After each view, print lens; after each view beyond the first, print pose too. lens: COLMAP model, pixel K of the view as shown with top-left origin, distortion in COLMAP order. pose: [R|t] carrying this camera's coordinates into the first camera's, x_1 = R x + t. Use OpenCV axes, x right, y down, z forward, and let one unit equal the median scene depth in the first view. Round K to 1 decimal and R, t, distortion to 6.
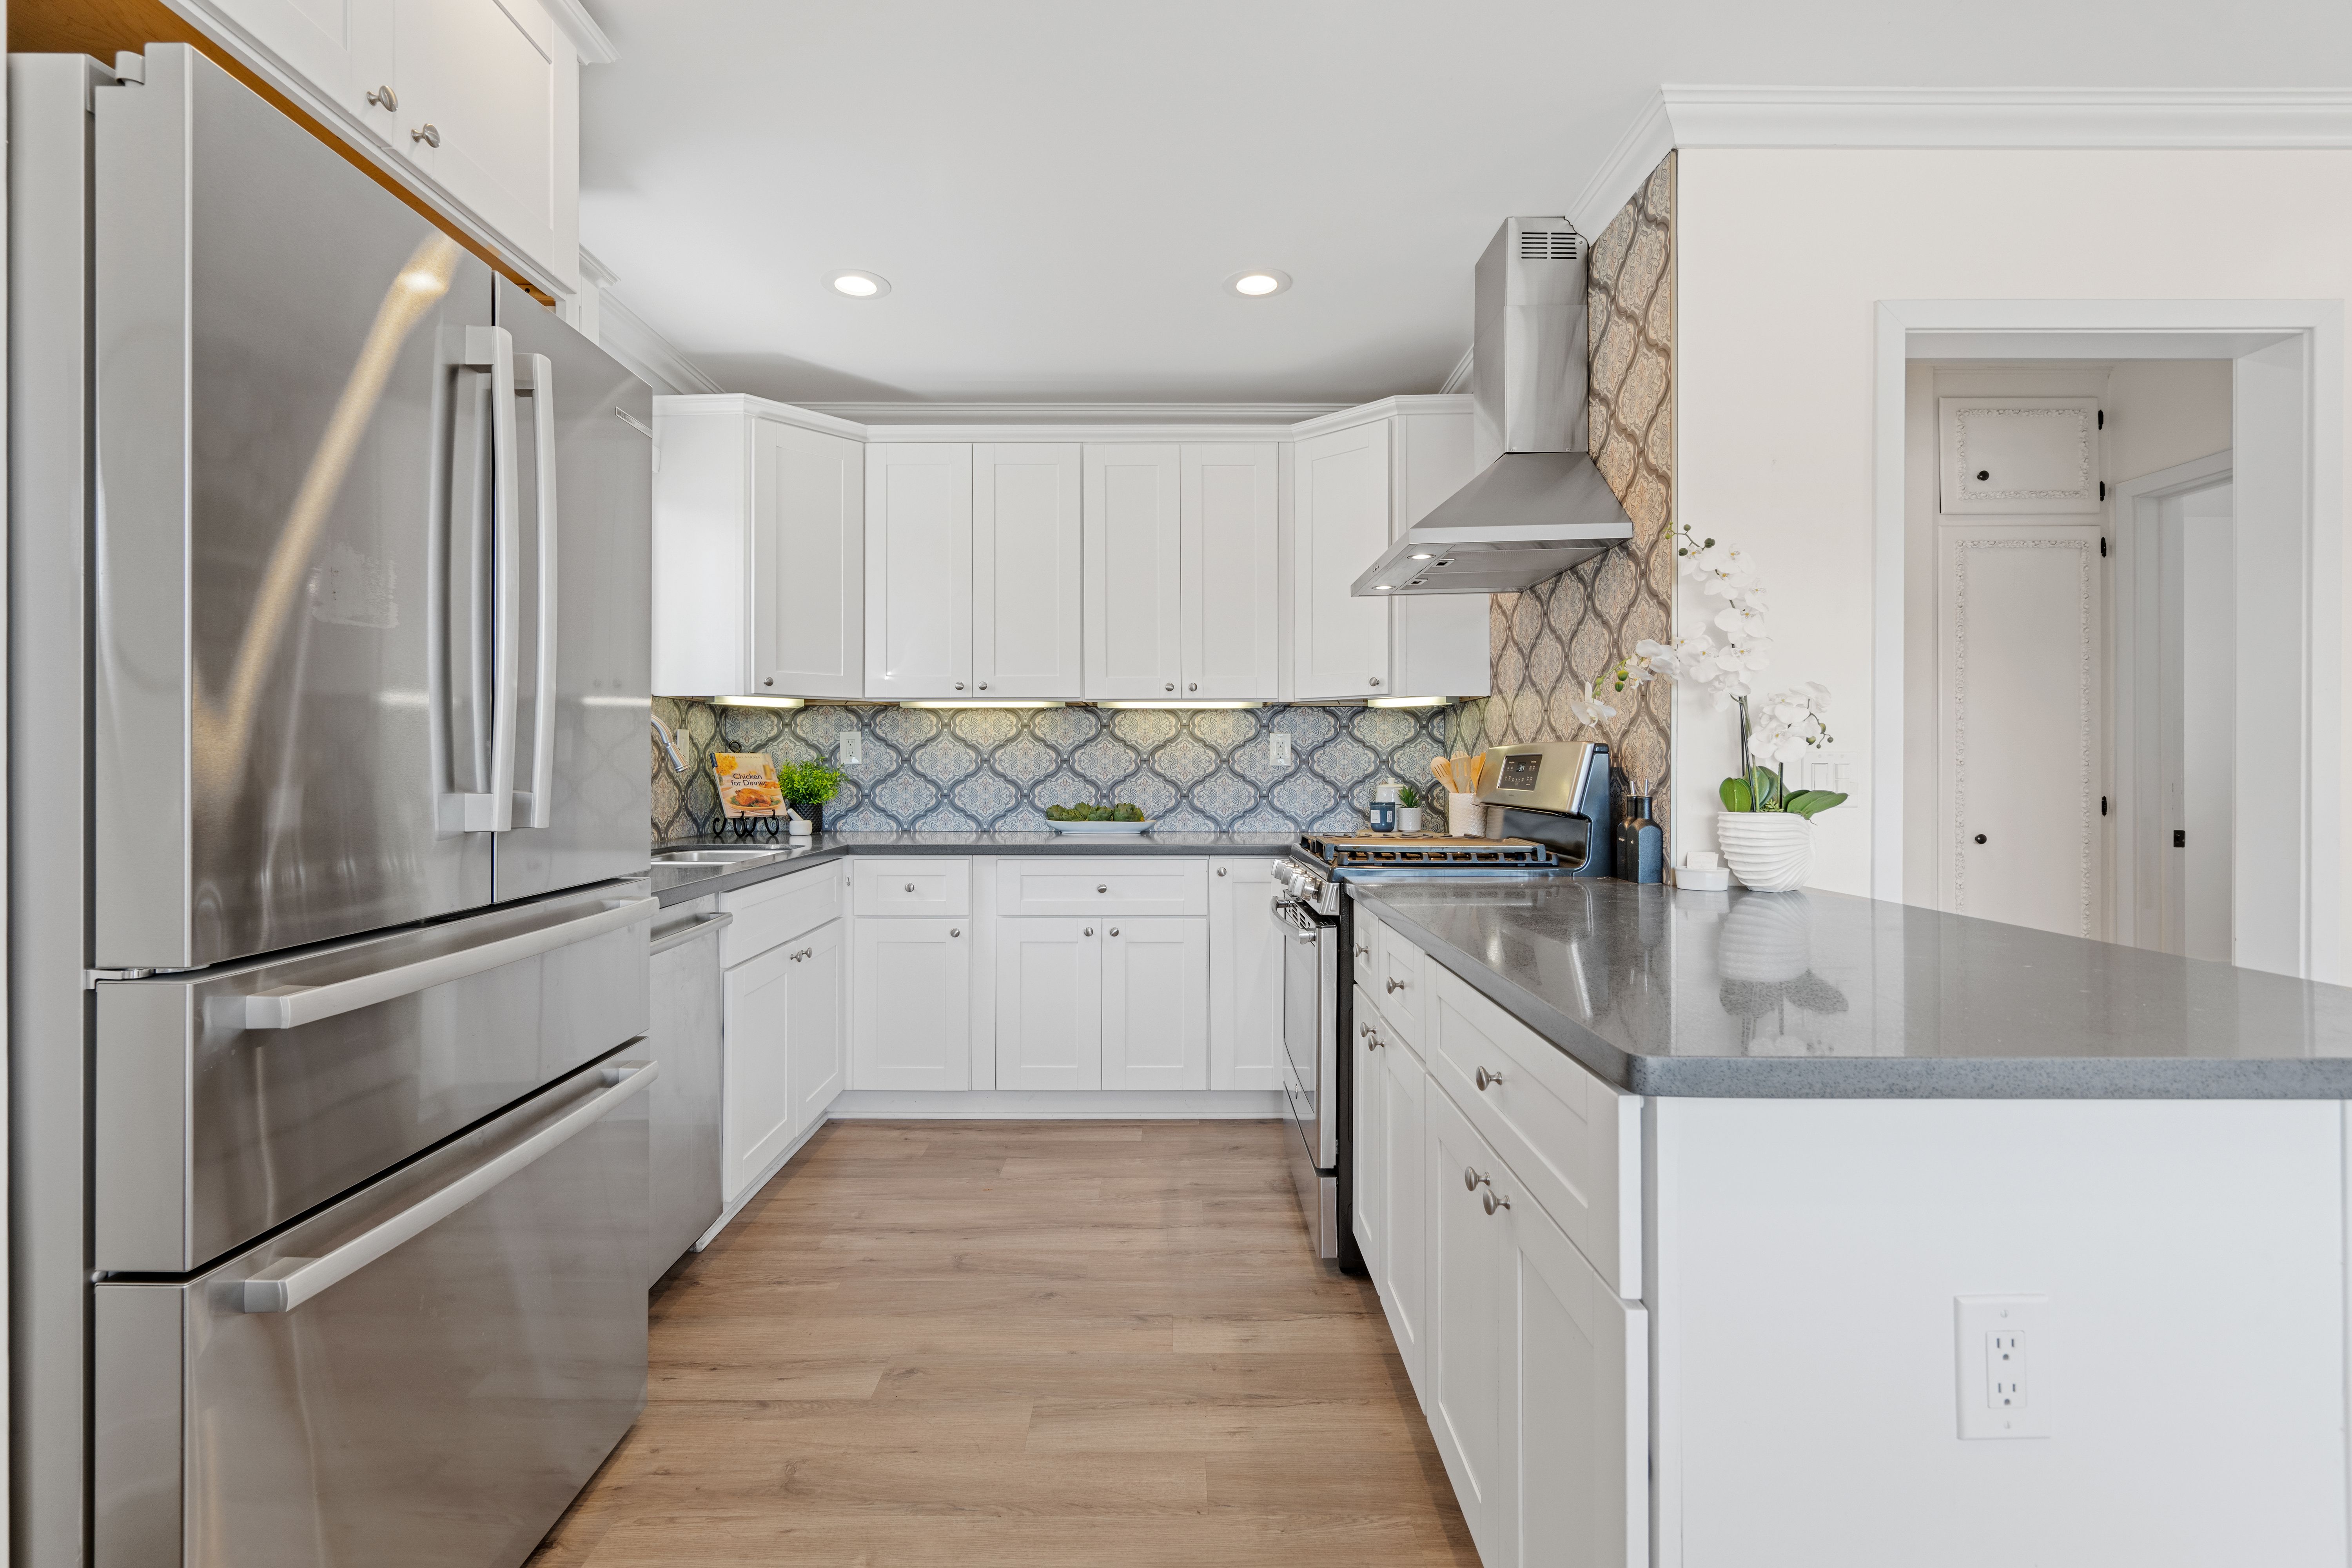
lens RADIAL K [[1095.9, 0, 1177.0], [0, 1095.9, 765.9], [0, 0, 1]] dist [-0.001372, 0.000464]
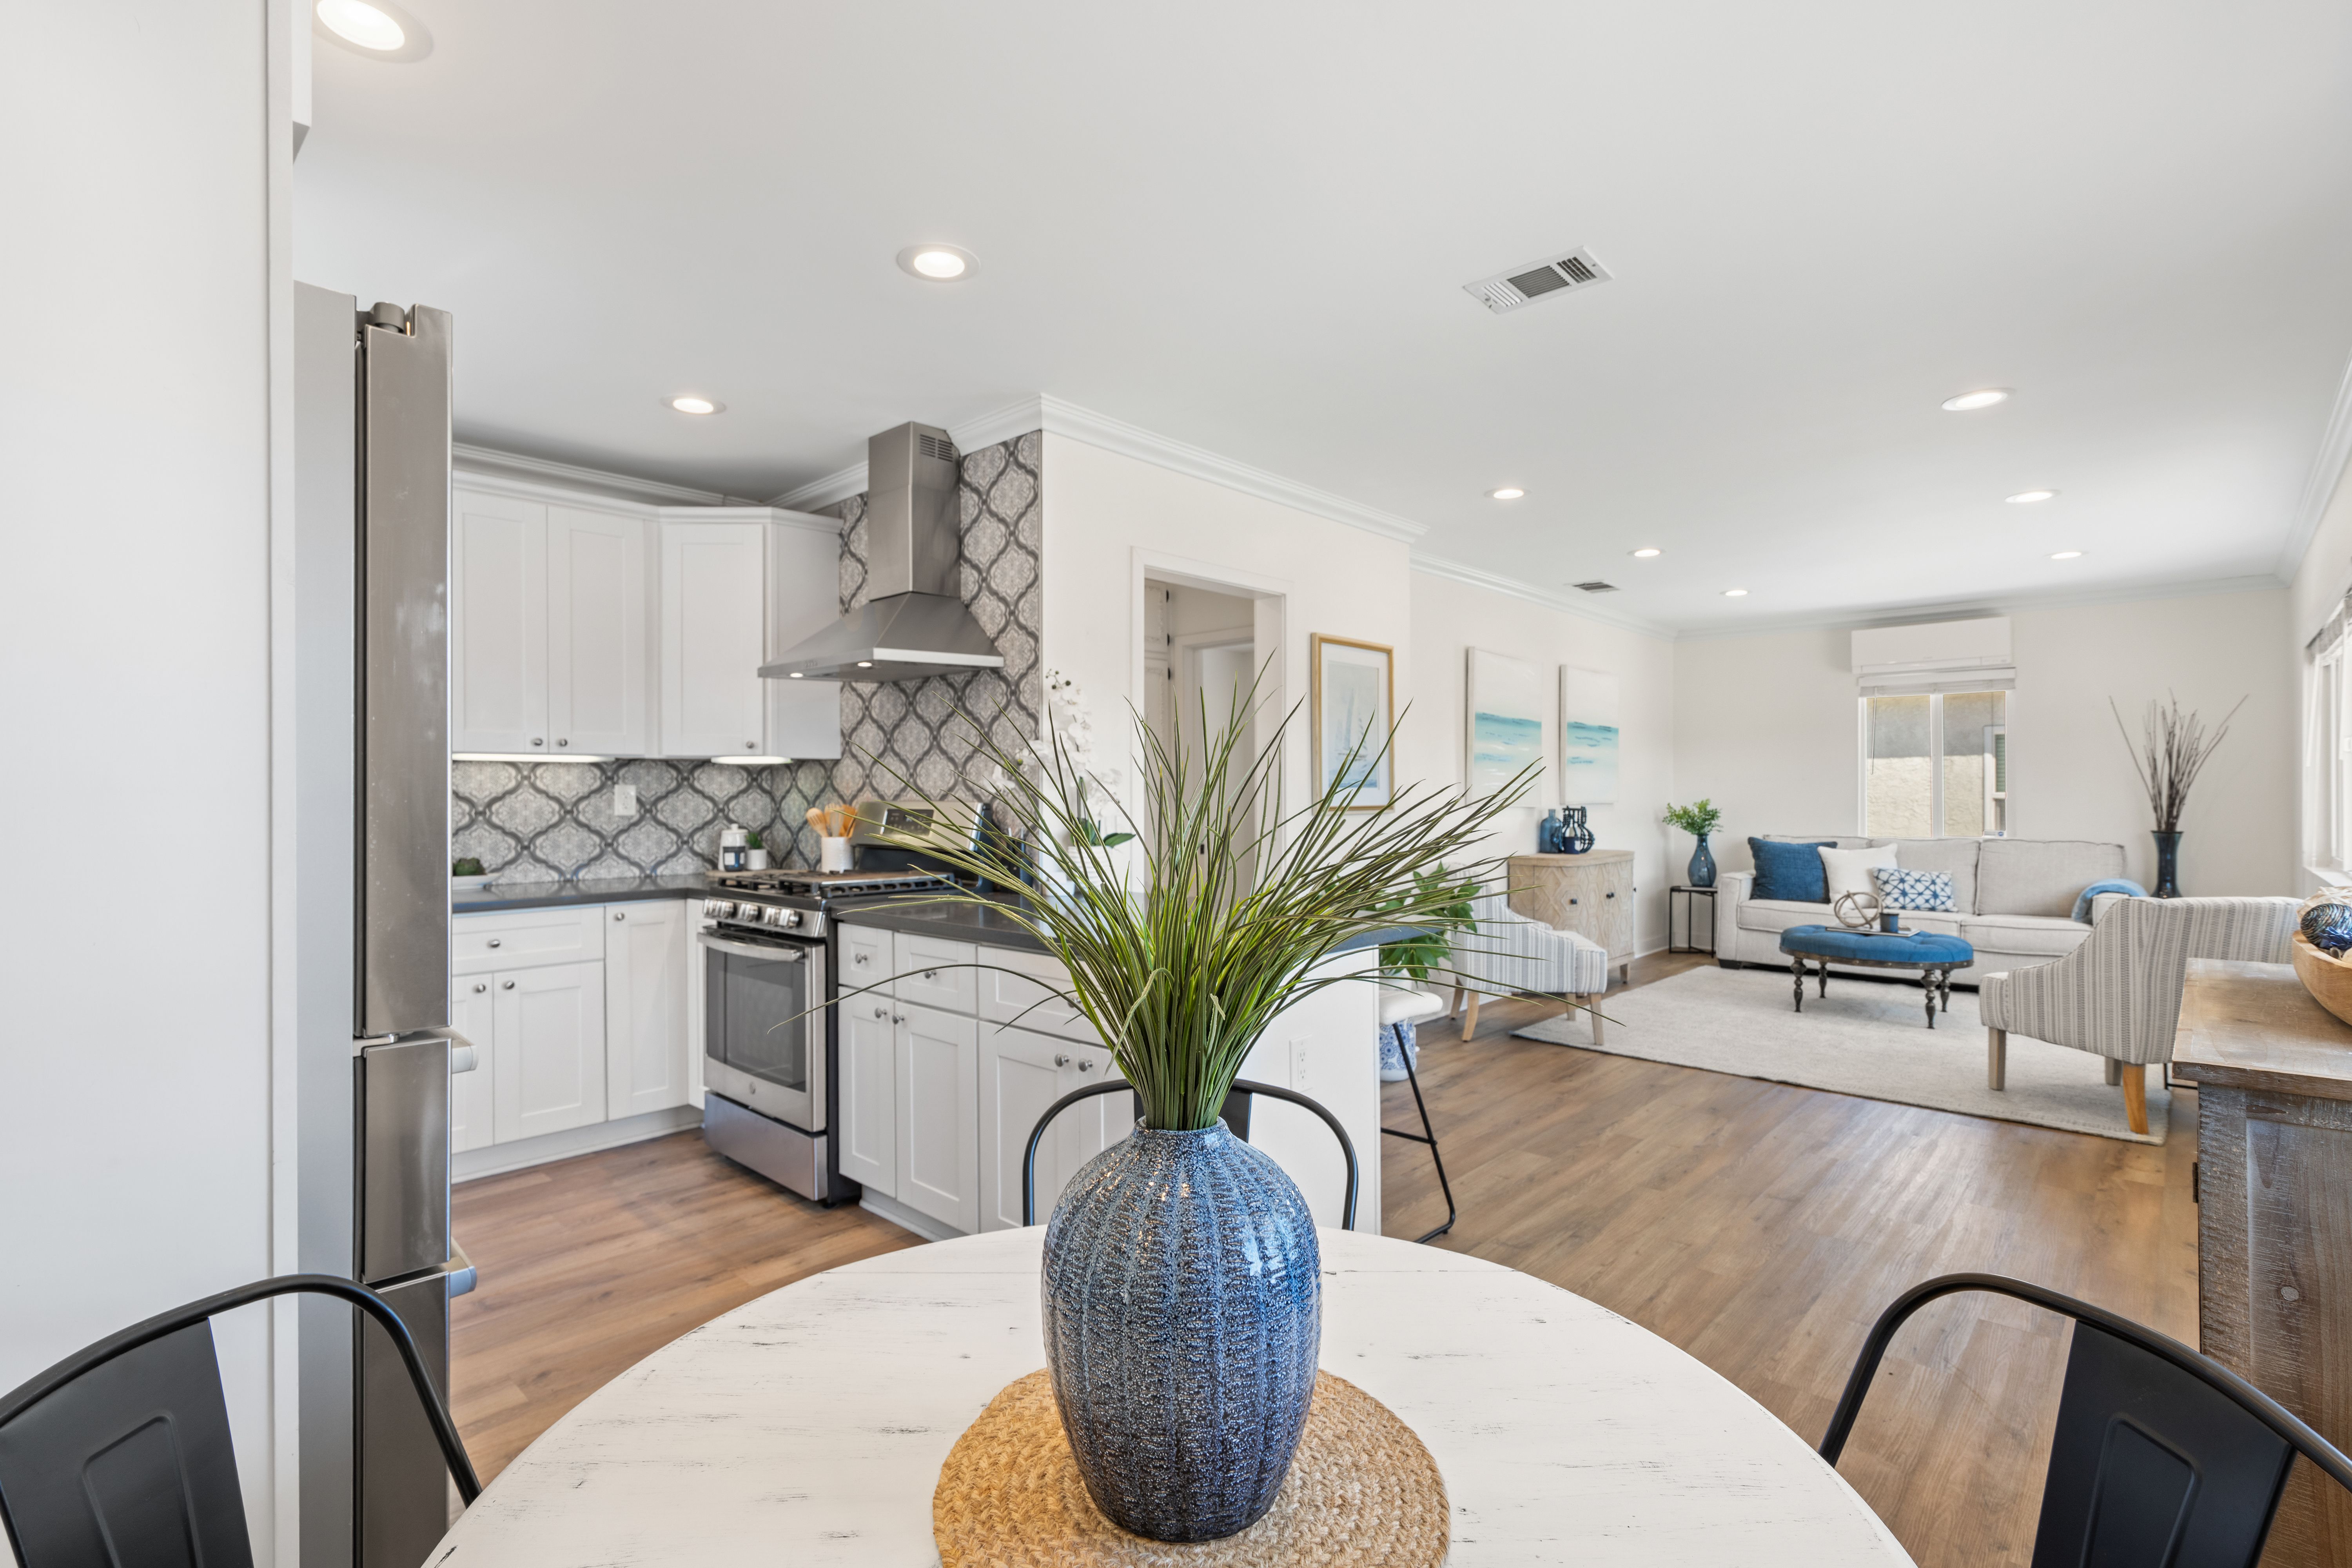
lens RADIAL K [[1072.8, 0, 1185.4], [0, 1072.8, 792.4], [0, 0, 1]] dist [0.025887, 0.000138]
pose [[0.688947, -0.002021, 0.724809, -0.356639], [0.002933, 0.999996, 0.000000, -0.025507], [-0.724806, 0.002126, 0.688950, -0.148338]]
